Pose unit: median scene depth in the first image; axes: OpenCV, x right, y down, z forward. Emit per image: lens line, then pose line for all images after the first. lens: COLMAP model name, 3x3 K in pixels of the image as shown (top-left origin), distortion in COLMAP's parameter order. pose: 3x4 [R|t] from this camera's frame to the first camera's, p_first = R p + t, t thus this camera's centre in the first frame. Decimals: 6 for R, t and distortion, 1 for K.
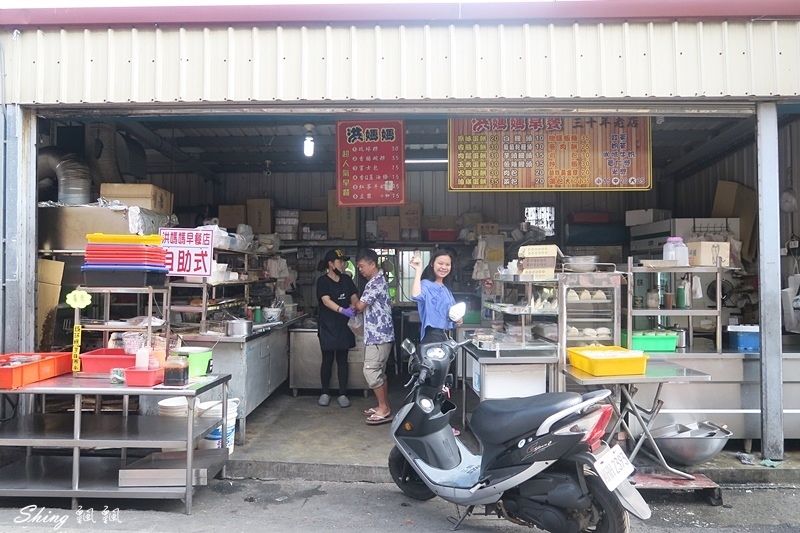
lens RADIAL K [[546.4, 0, 395.8], [0, 546.4, 266.4], [0, 0, 1]] dist [-0.021074, 0.001755]
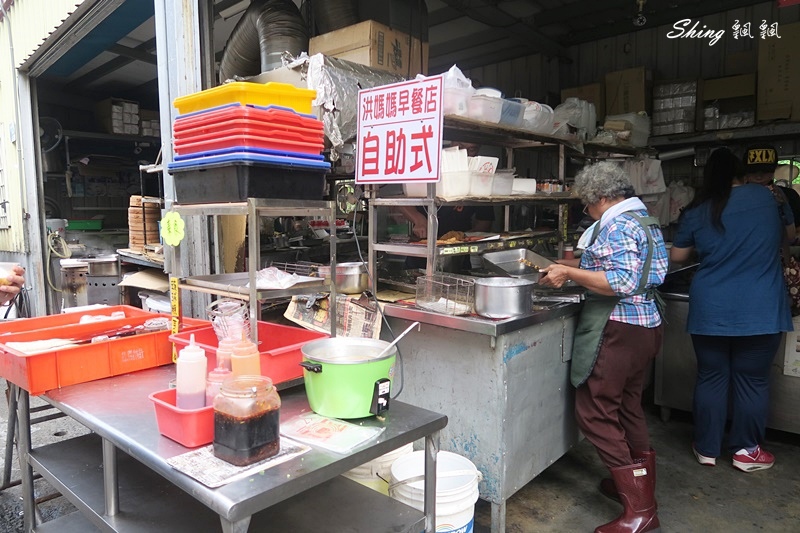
lens RADIAL K [[546.4, 0, 395.8], [0, 546.4, 266.4], [0, 0, 1]] dist [-0.021074, 0.001755]
pose [[0.754949, 0.051592, -0.653750, -0.058810], [0.025819, 0.993789, 0.108243, 0.035344], [0.655275, -0.098597, 0.748929, 0.568811]]
